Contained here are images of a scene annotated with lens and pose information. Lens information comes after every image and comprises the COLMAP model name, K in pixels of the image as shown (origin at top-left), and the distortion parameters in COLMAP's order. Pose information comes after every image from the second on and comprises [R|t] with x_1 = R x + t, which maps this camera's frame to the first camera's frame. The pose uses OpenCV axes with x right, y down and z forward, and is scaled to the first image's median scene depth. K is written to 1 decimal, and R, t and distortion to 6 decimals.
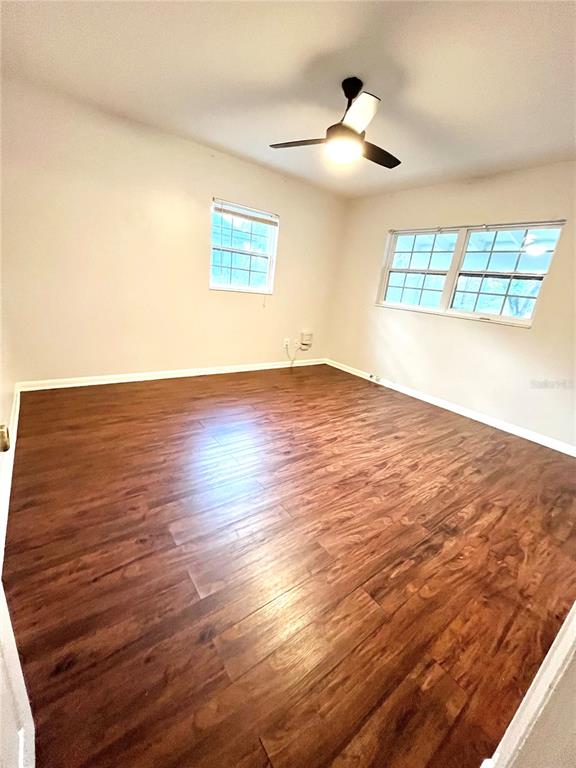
lens RADIAL K [[310.3, 0, 289.1], [0, 310.3, 382.3], [0, 0, 1]] dist [-0.003528, 0.000466]
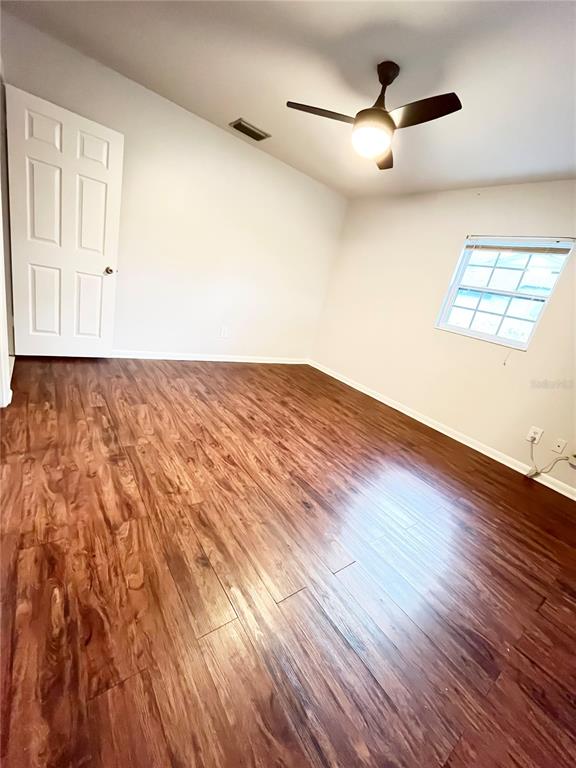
lens RADIAL K [[310.3, 0, 286.2], [0, 310.3, 383.0], [0, 0, 1]] dist [-0.003528, 0.000466]
pose [[0.008590, 0.197621, -0.980241, 1.074086], [-0.502971, 0.848100, 0.166573, -0.134854], [0.864261, 0.491602, 0.106683, 0.909763]]
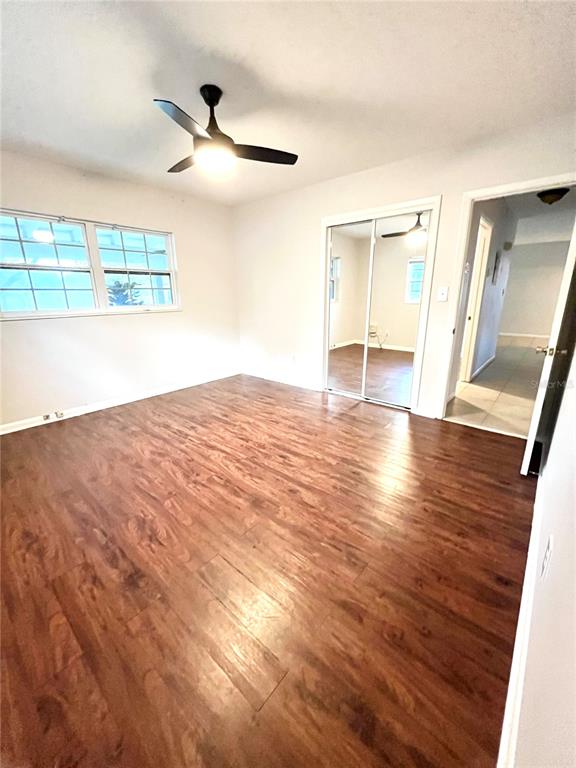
lens RADIAL K [[310.3, 0, 286.8], [0, 310.3, 382.3], [0, 0, 1]] dist [-0.003528, 0.000466]
pose [[-0.205650, -0.370114, 0.905938, -0.867985], [0.283261, 0.863586, 0.417113, -0.430006], [-0.936734, 0.342396, -0.072757, 0.962558]]
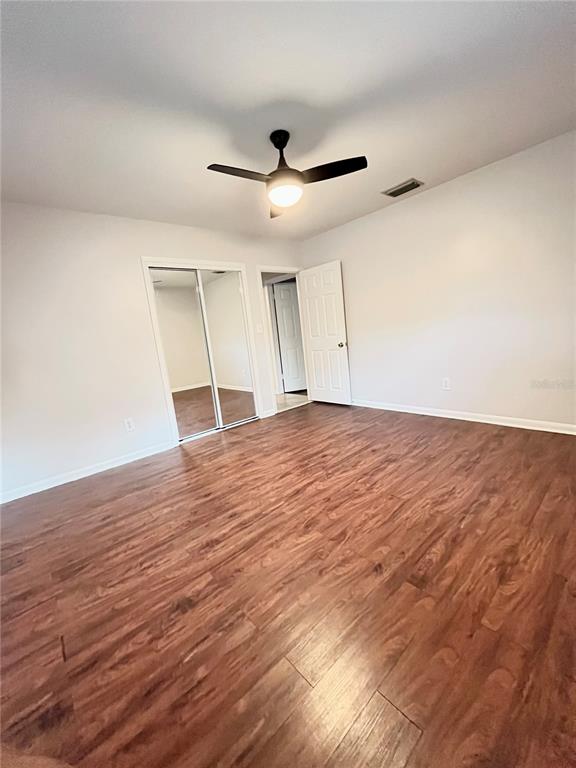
lens RADIAL K [[310.3, 0, 289.9], [0, 310.3, 383.5], [0, 0, 1]] dist [-0.003528, 0.000466]
pose [[-0.997455, 0.012213, -0.070251, 0.208921], [-0.020814, 0.892446, 0.450674, -0.568909], [0.068200, 0.450990, -0.889920, 1.920969]]
